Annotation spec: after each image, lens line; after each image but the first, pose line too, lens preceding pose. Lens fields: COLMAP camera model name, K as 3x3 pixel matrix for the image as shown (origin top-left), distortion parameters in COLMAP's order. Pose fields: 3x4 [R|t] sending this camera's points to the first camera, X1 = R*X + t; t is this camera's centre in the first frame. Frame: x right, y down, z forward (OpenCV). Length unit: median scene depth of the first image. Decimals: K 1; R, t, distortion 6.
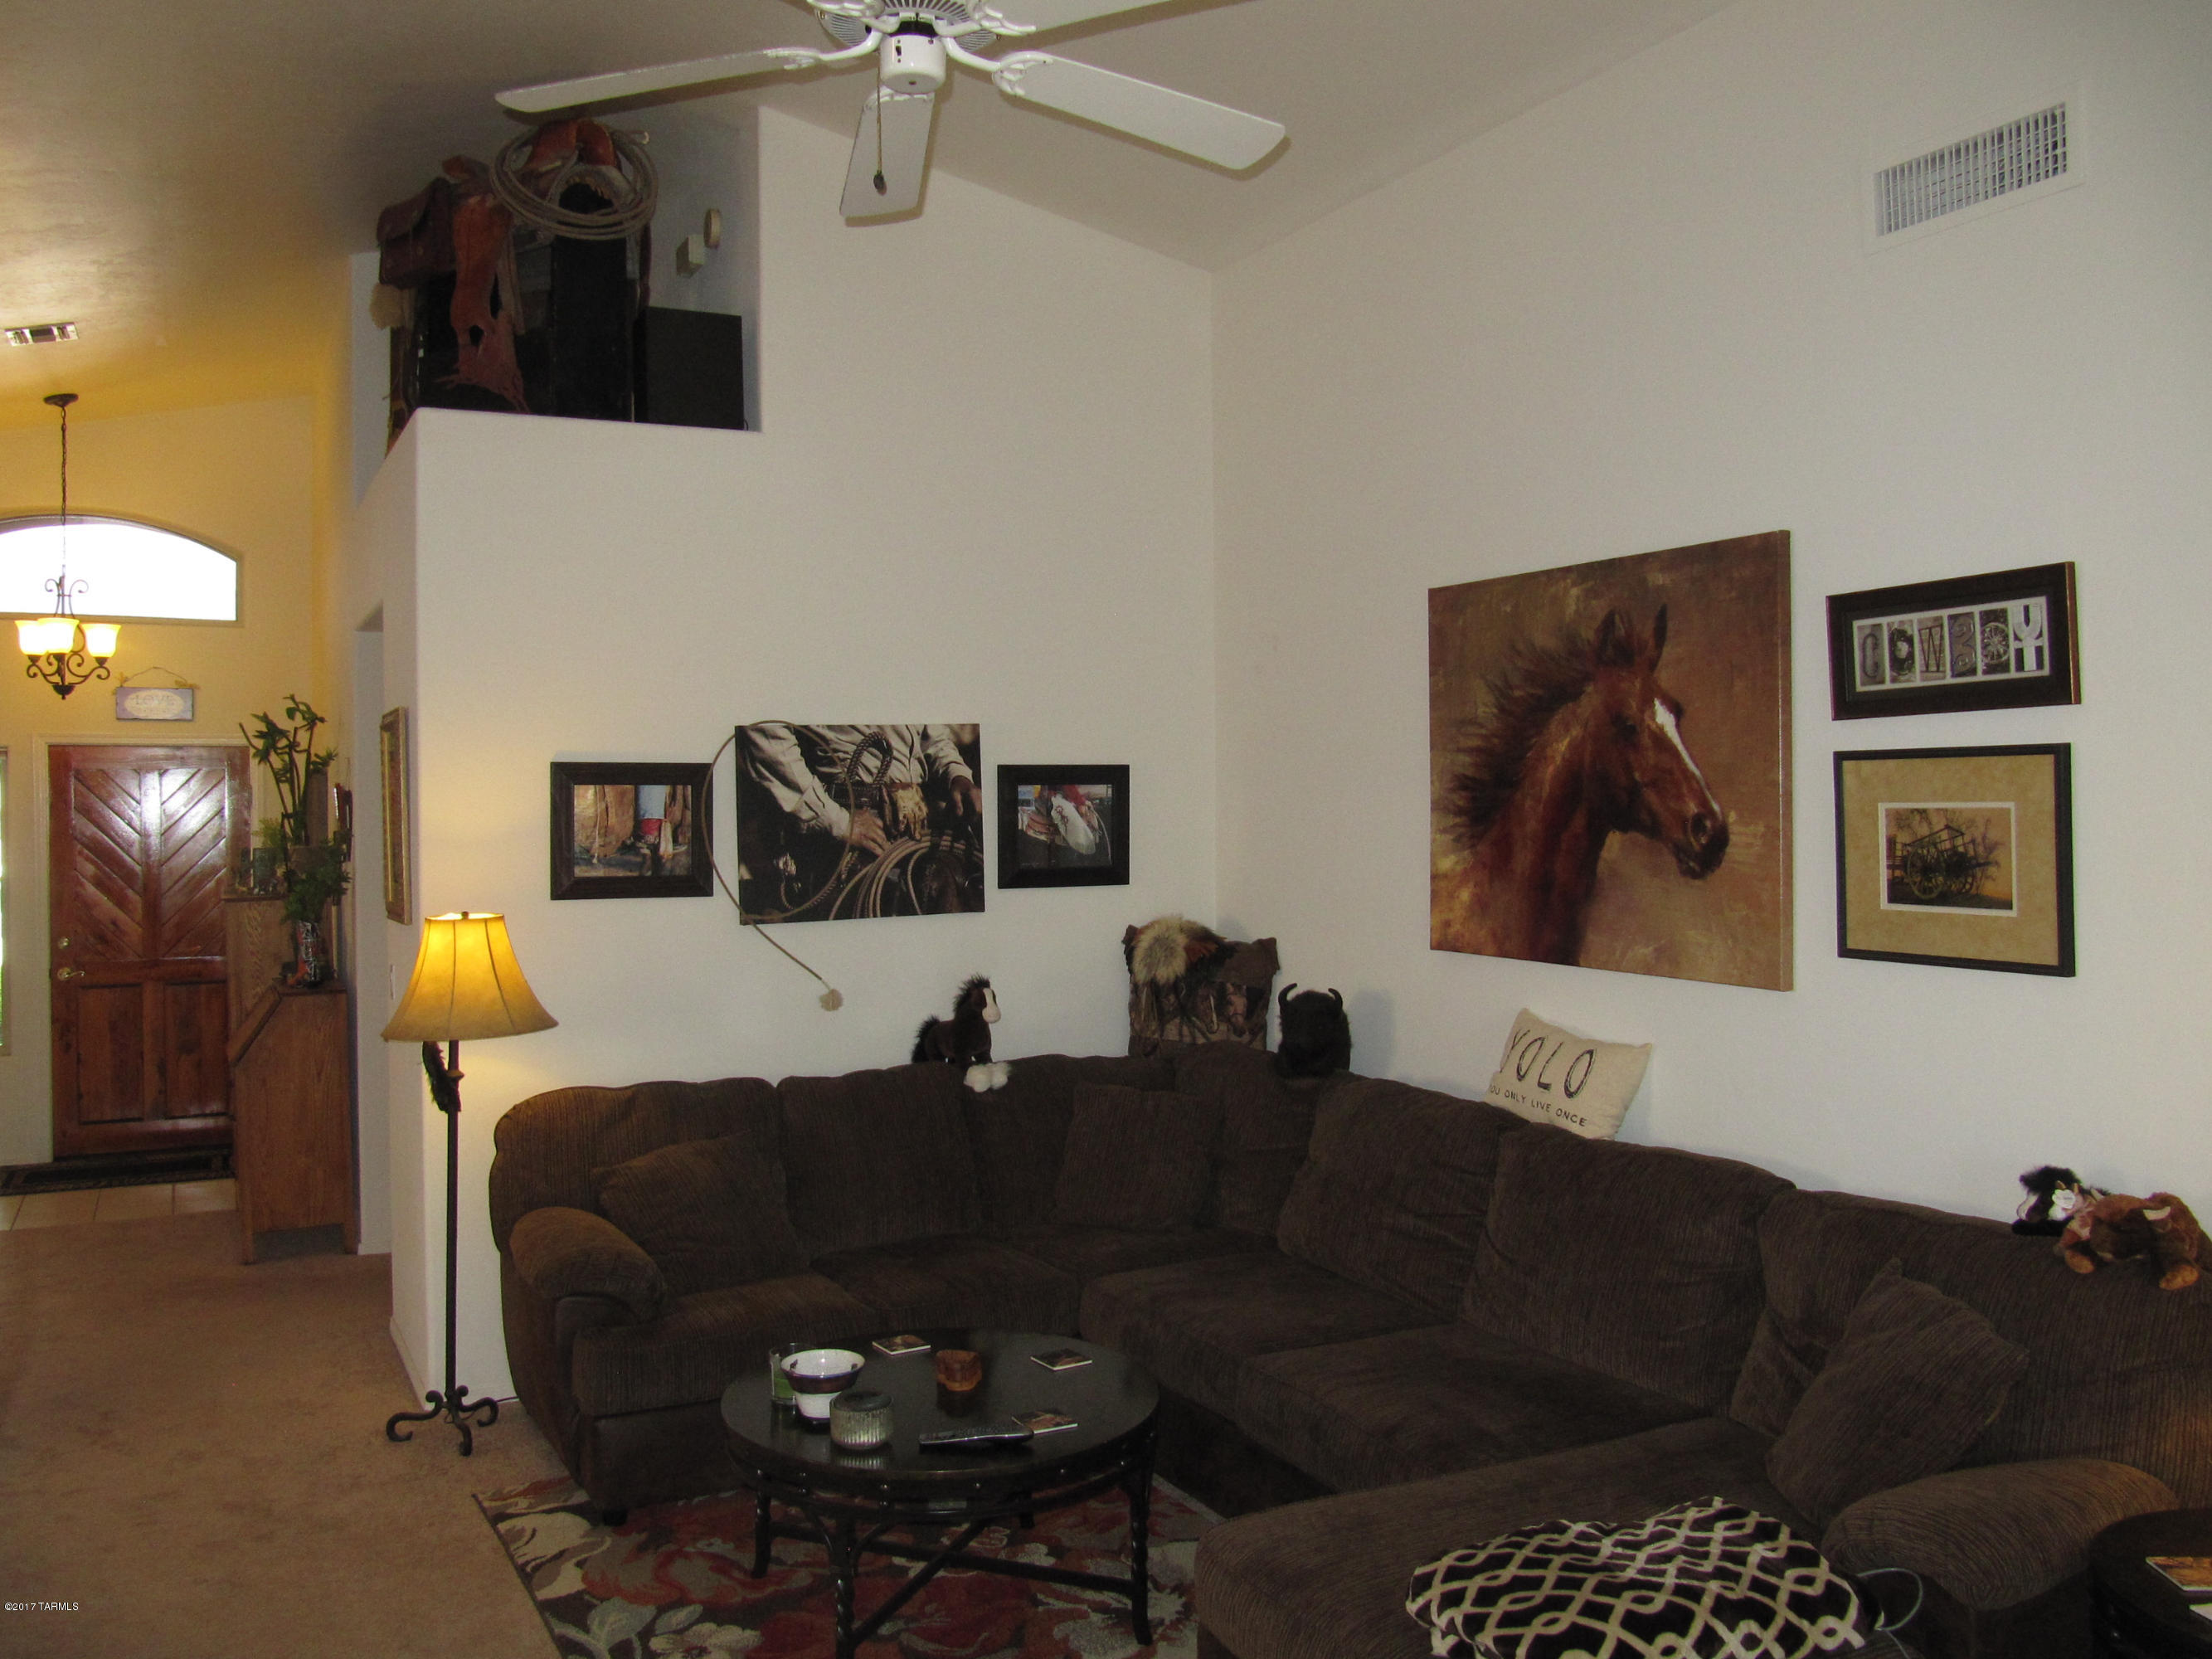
lens RADIAL K [[1847.1, 0, 1104.8], [0, 1847.1, 826.0], [0, 0, 1]] dist [-0.066326, 0.014383]
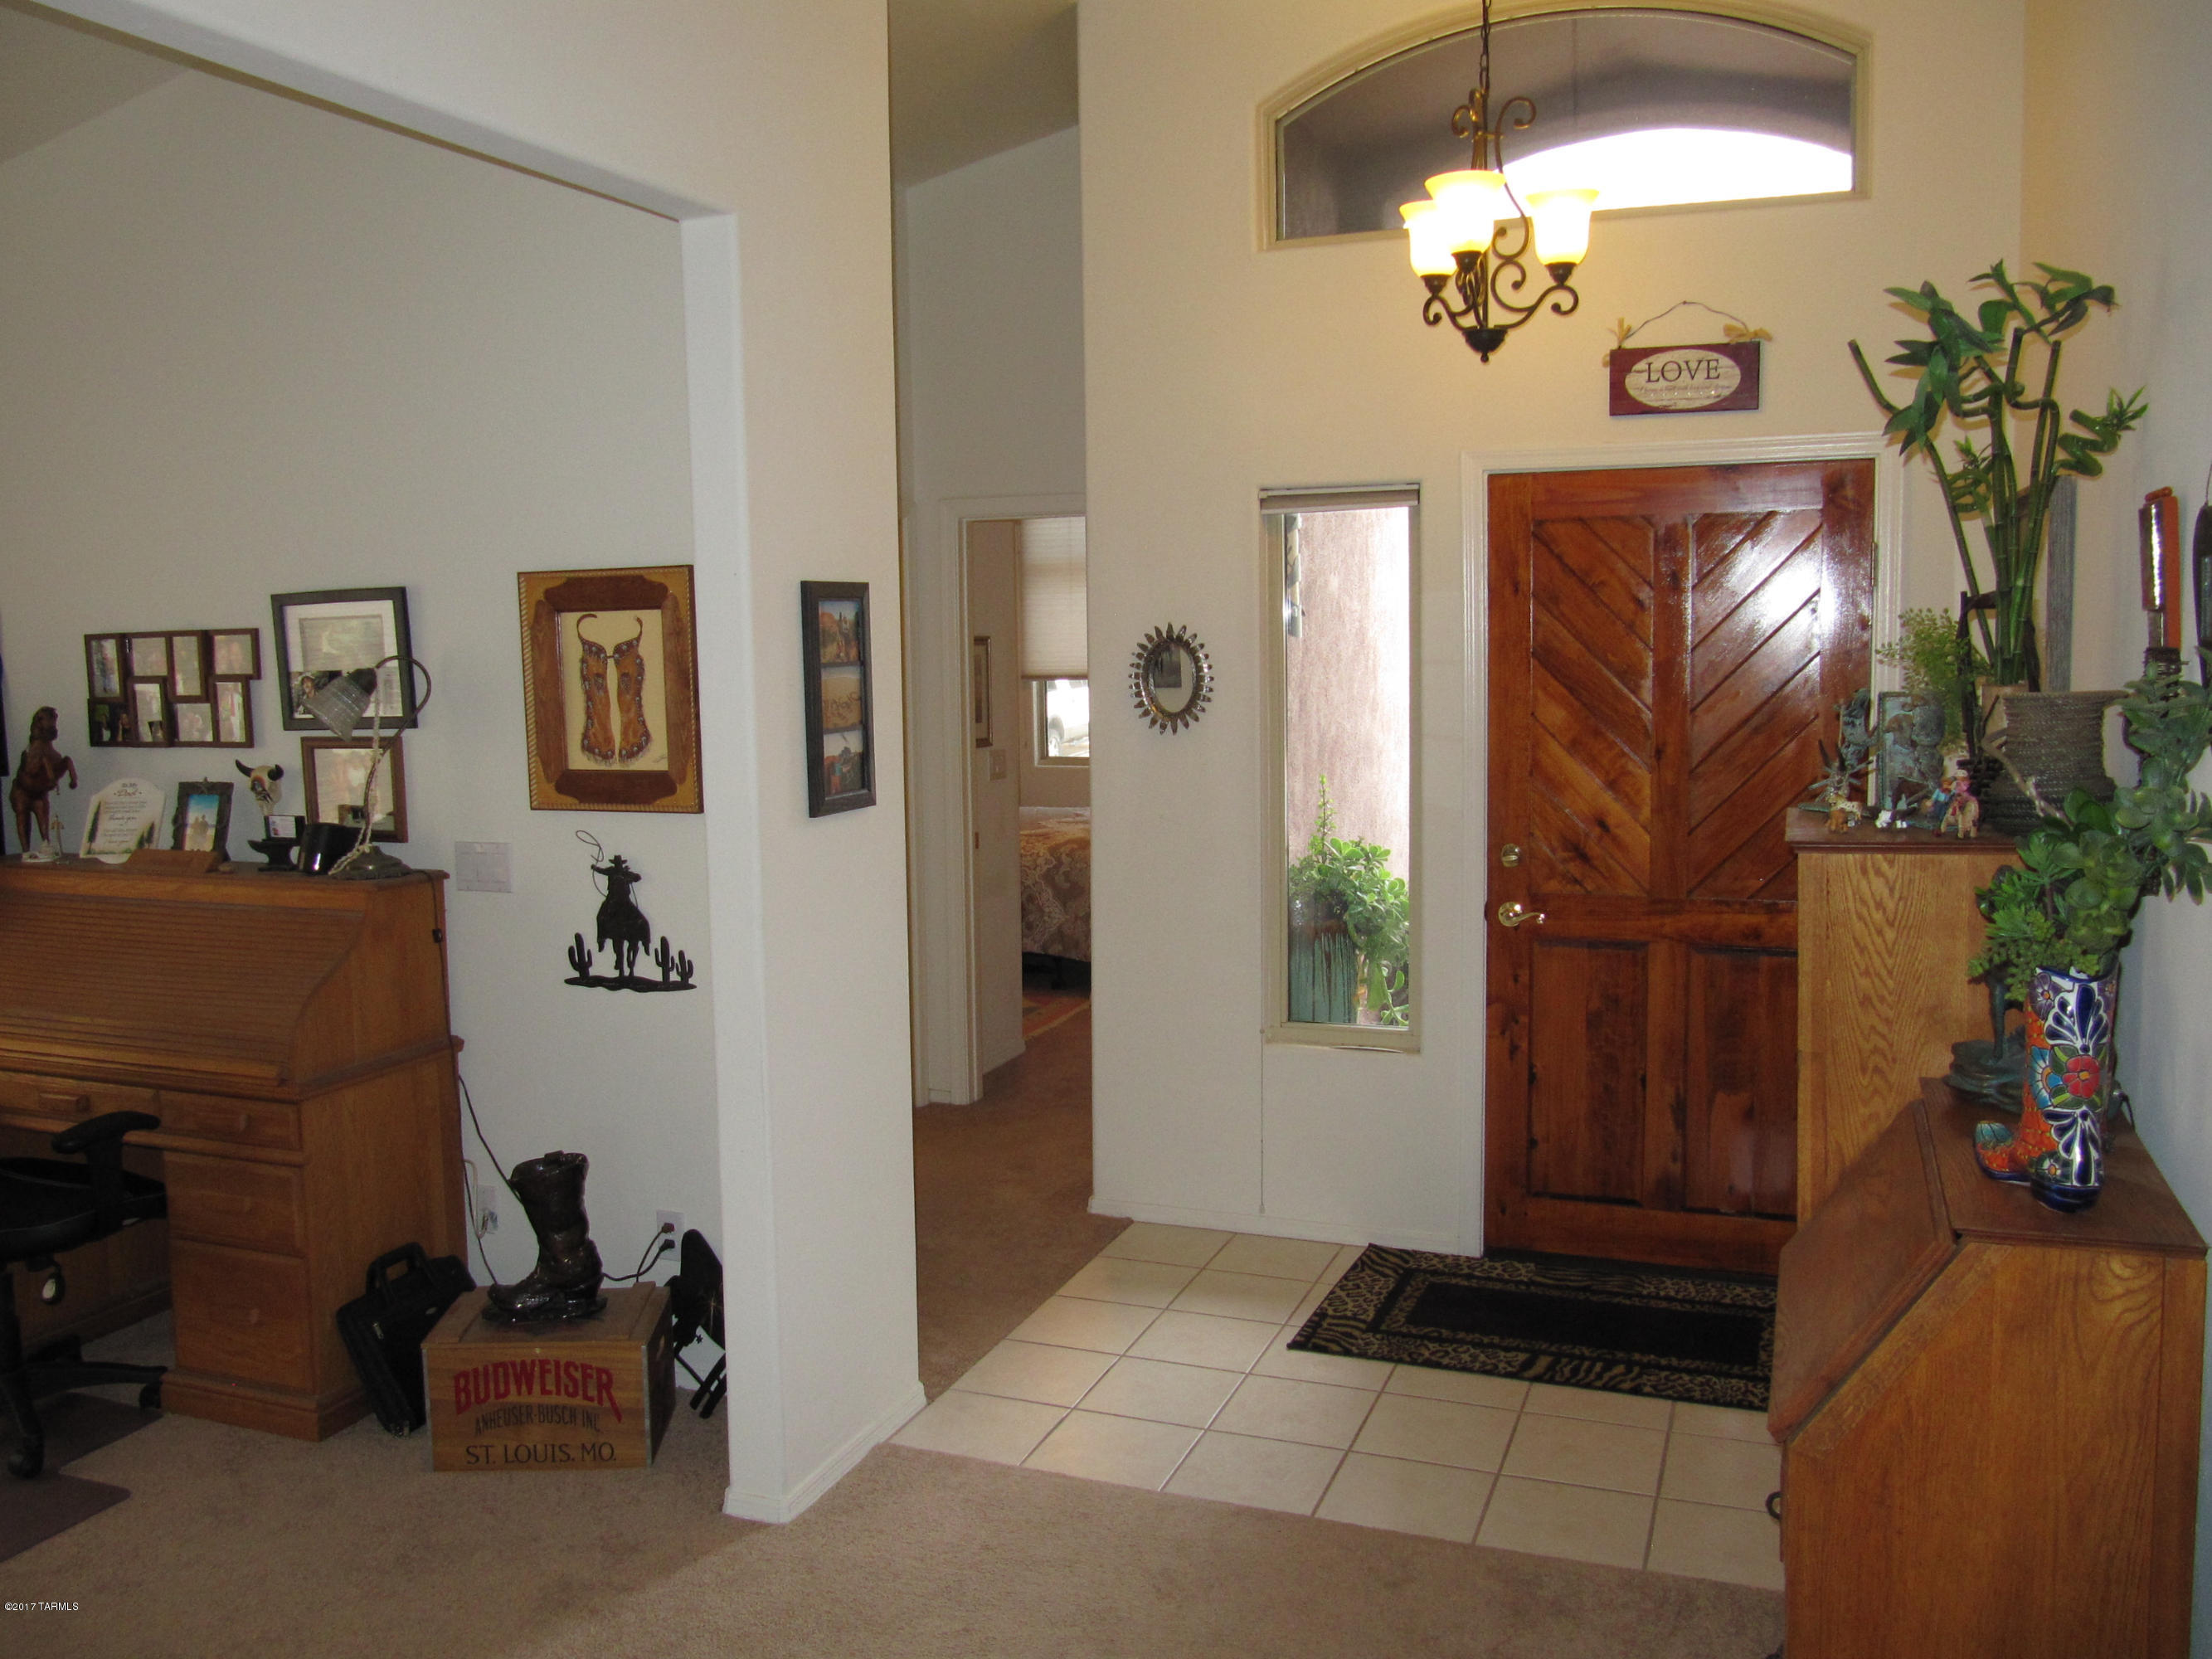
lens RADIAL K [[1847.1, 0, 1101.9], [0, 1847.1, 832.8], [0, 0, 1]] dist [-0.066326, 0.014383]
pose [[0.671240, 0.075177, -0.737418, -0.275048], [0.006202, 0.994239, 0.107004, 0.000217], [0.741214, -0.076399, 0.666907, 0.584774]]
